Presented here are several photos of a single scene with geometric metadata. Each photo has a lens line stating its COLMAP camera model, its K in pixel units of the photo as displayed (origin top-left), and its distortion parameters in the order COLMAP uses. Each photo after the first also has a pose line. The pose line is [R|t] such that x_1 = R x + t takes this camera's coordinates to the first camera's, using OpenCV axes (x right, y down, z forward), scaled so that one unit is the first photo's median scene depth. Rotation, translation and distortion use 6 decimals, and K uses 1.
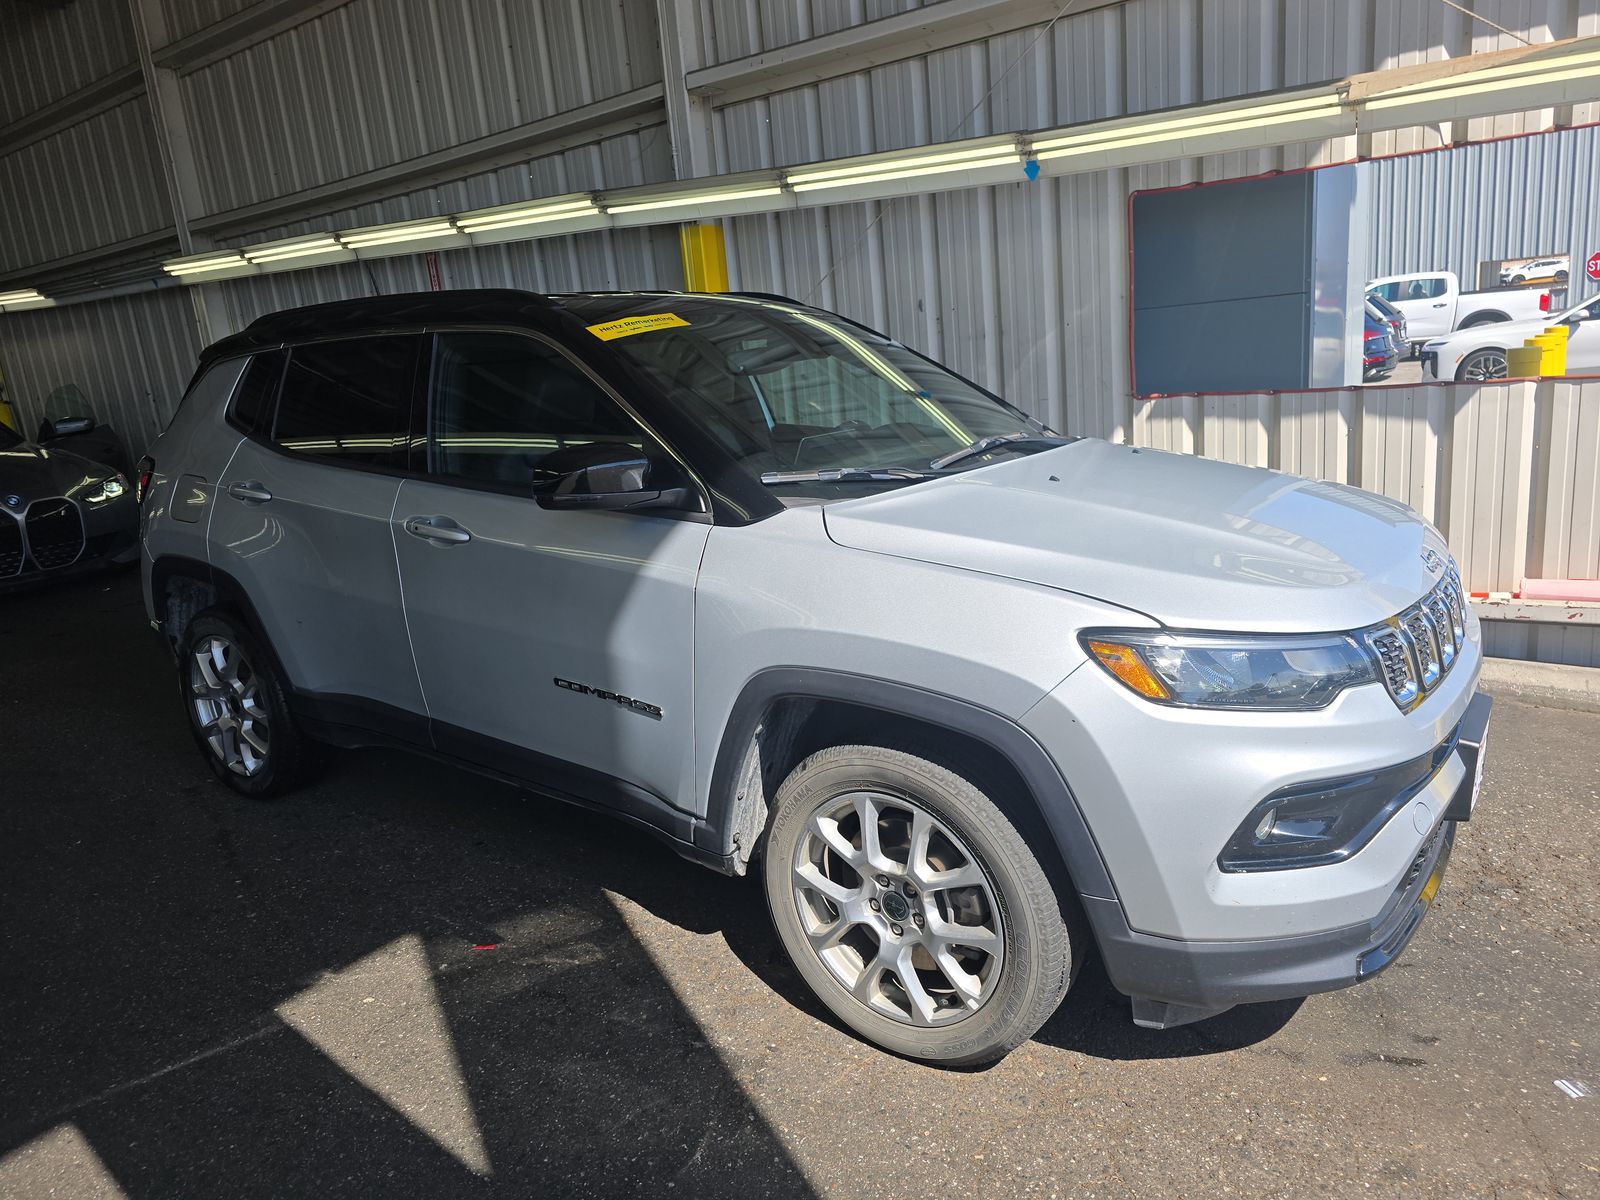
lens RADIAL K [[1072.2, 0, 795.8], [0, 1072.2, 593.8], [0, 0, 1]] dist [-0.001434, -0.006704]
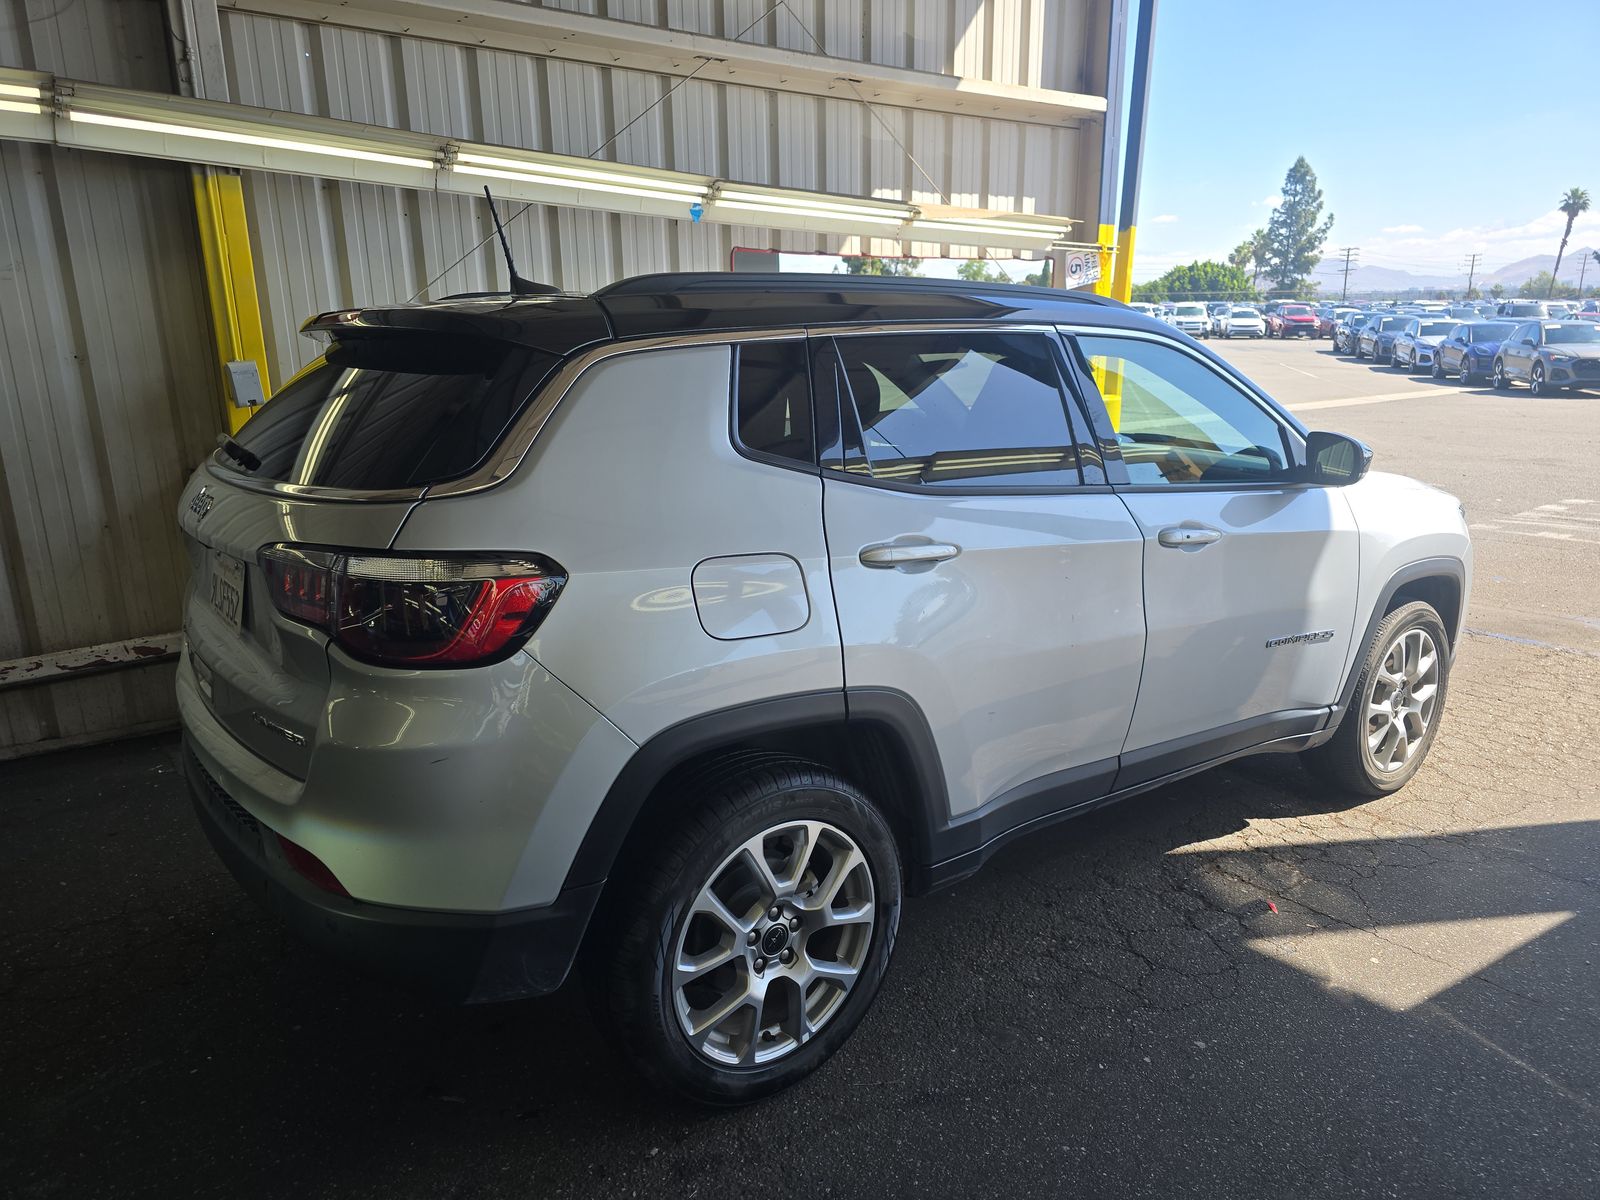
lens RADIAL K [[1072.2, 0, 805.6], [0, 1072.2, 606.7], [0, 0, 1]] dist [-0.001434, -0.006704]
pose [[0.294492, -0.158941, 0.942344, -1.026260], [0.200135, 0.974464, 0.101814, -0.123079], [-0.934463, 0.158613, 0.318781, 0.774411]]
